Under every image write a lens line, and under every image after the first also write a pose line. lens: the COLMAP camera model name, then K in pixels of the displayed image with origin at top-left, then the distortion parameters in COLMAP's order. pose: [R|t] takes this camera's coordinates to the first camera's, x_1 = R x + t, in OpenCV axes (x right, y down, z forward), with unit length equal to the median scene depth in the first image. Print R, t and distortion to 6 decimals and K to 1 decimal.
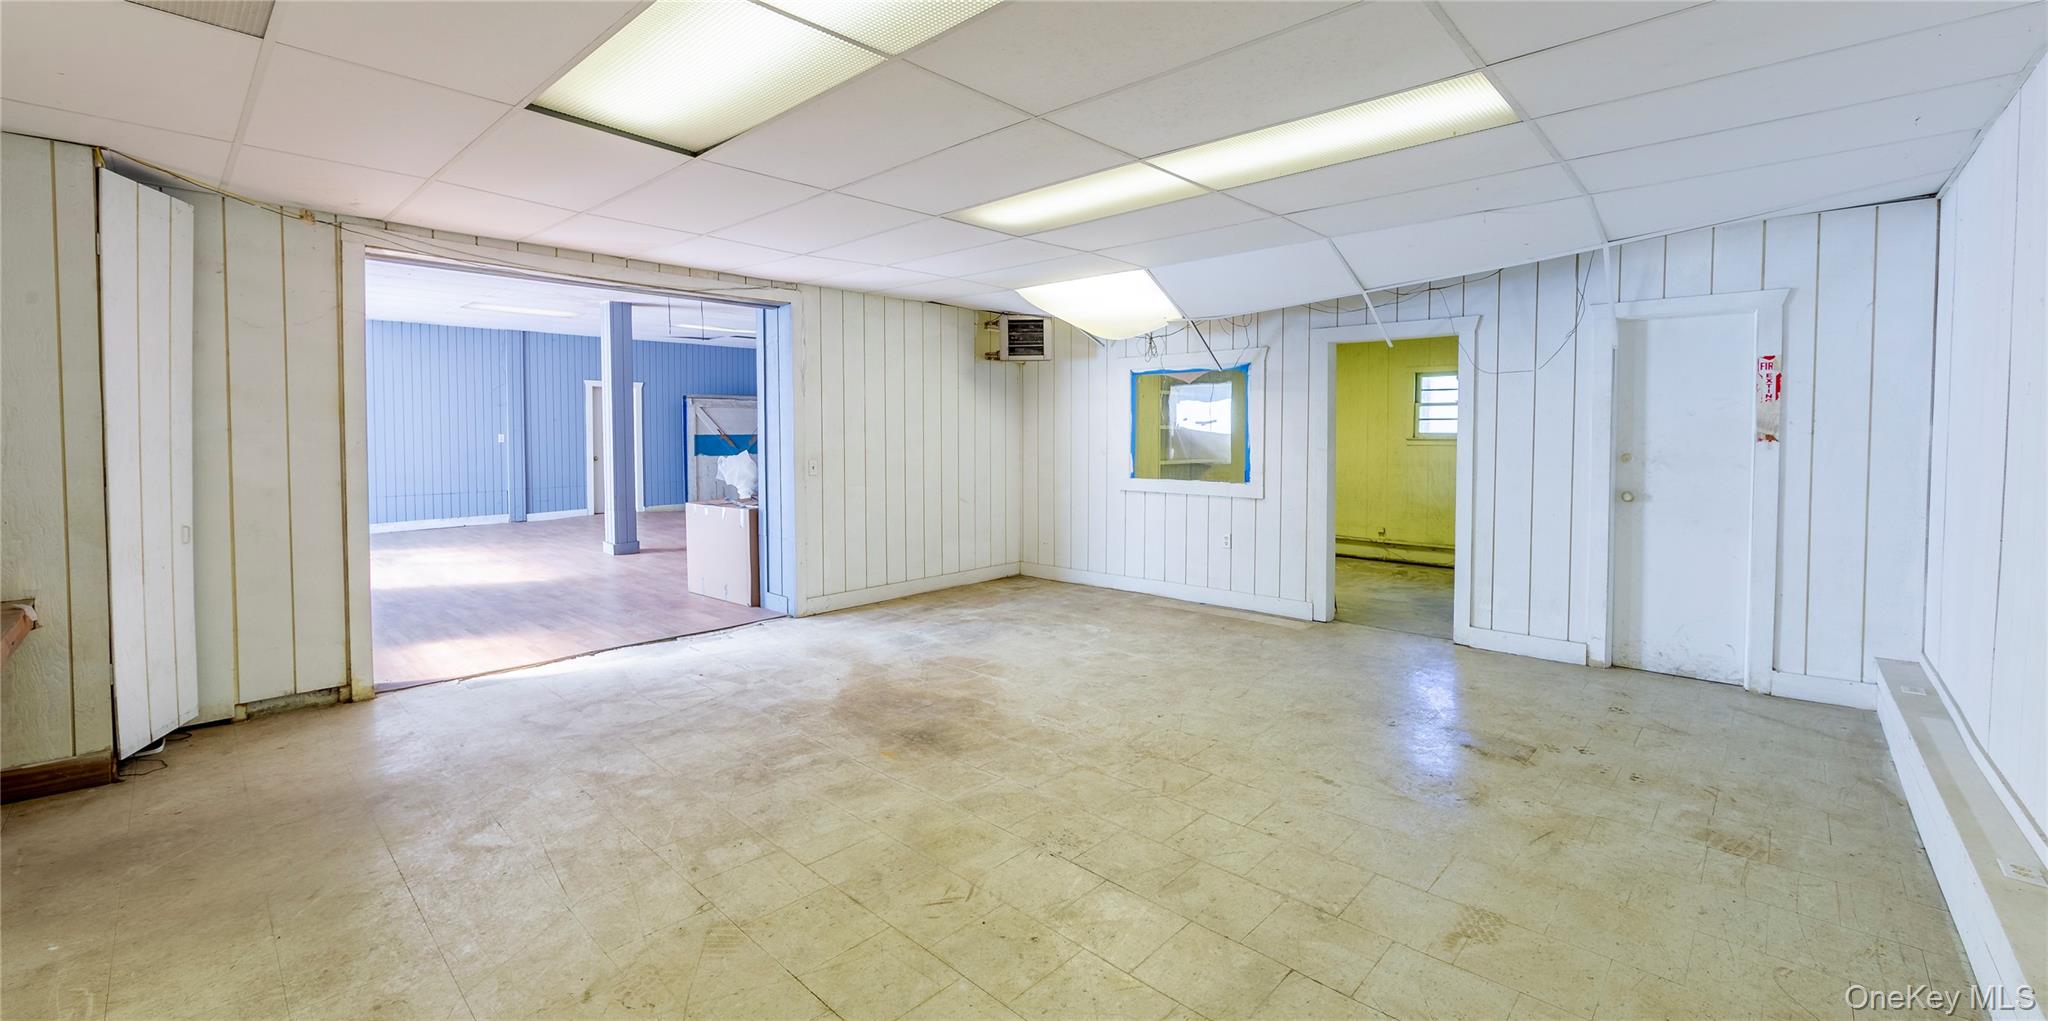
lens RADIAL K [[802.6, 0, 1022.6], [0, 802.6, 453.9], [0, 0, 1]] dist [-0.000038, 0.000041]
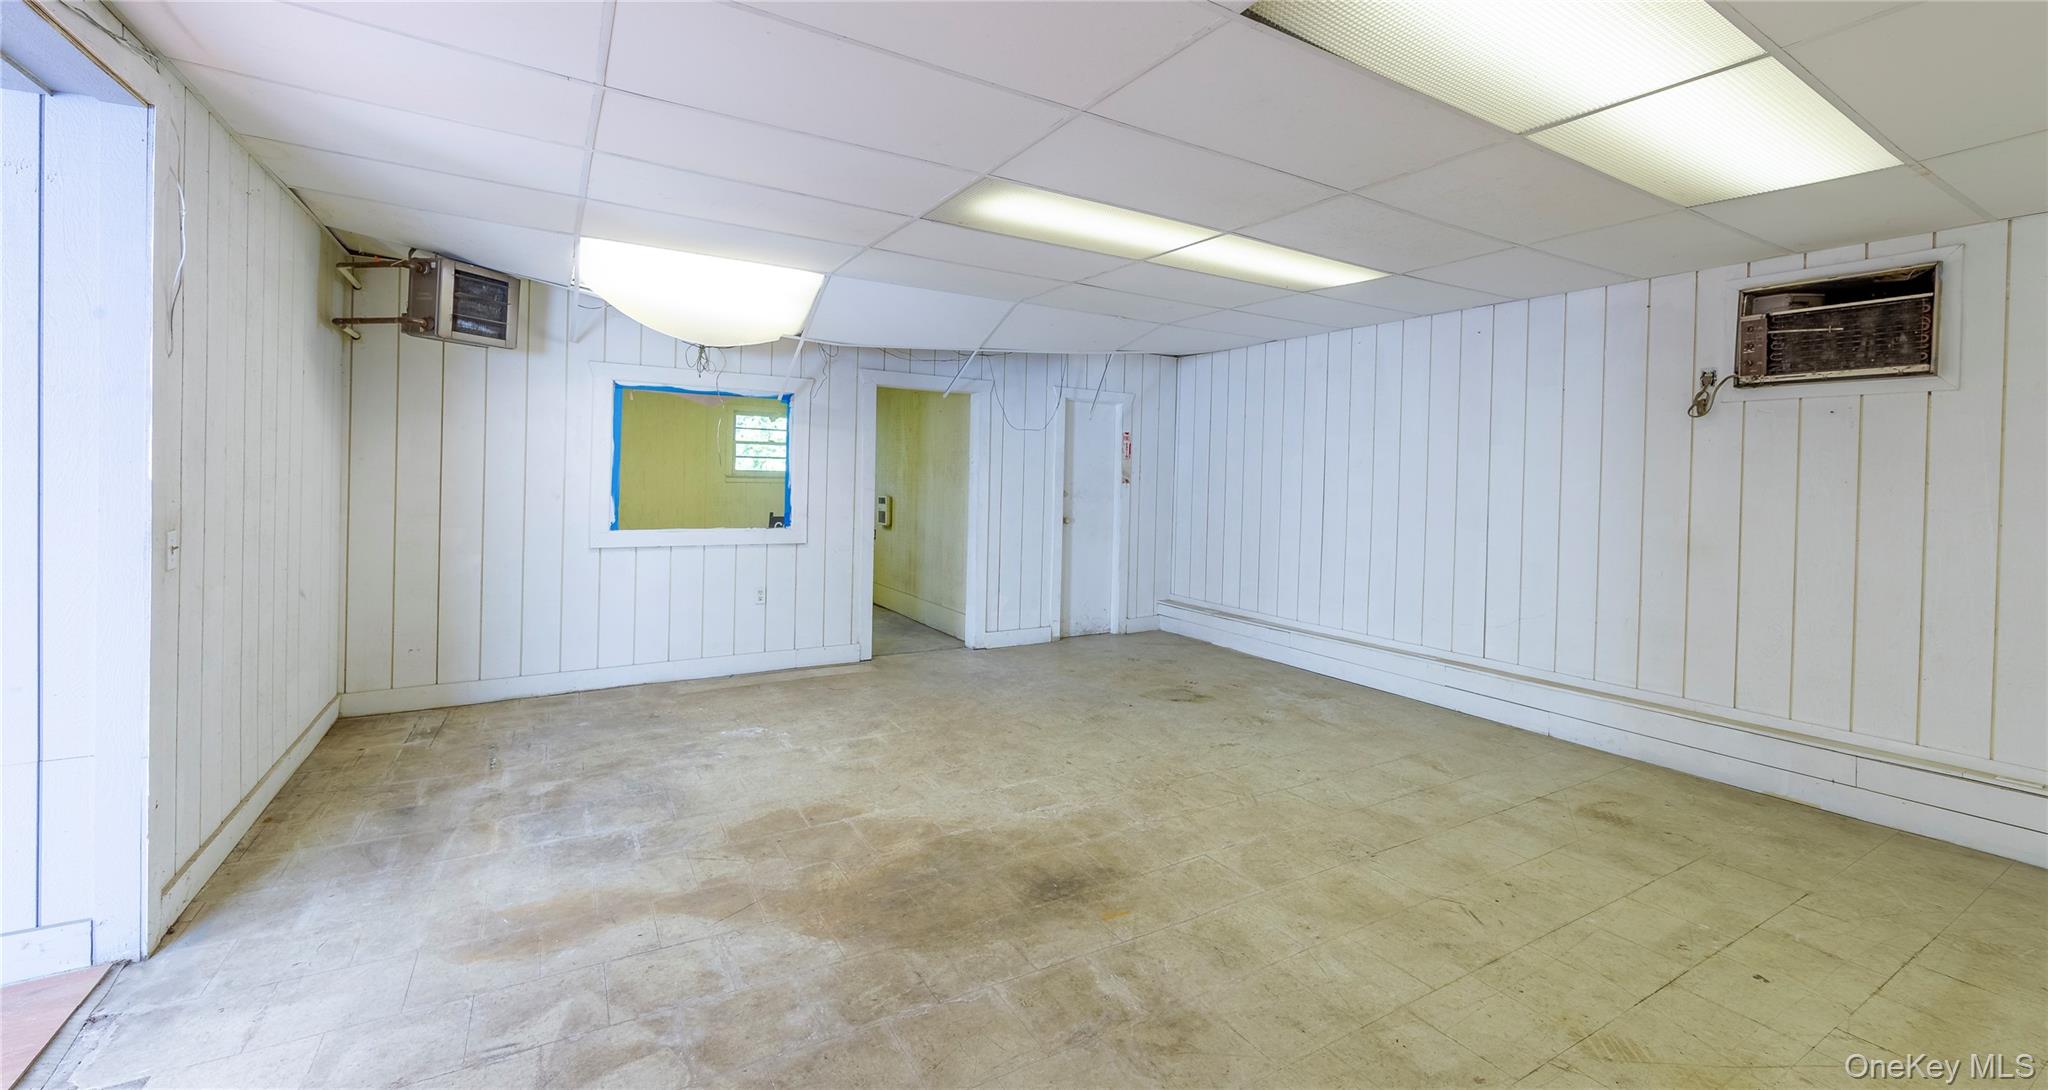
lens RADIAL K [[806.3, 0, 1025.9], [0, 806.3, 481.0], [0, 0, 1]] dist [-0.000247, -0.000097]
pose [[0.277082, -0.000319, 0.960846, -0.842522], [0.004579, 0.999989, -0.000989, -0.021535], [-0.960835, 0.004674, 0.277080, 0.815123]]
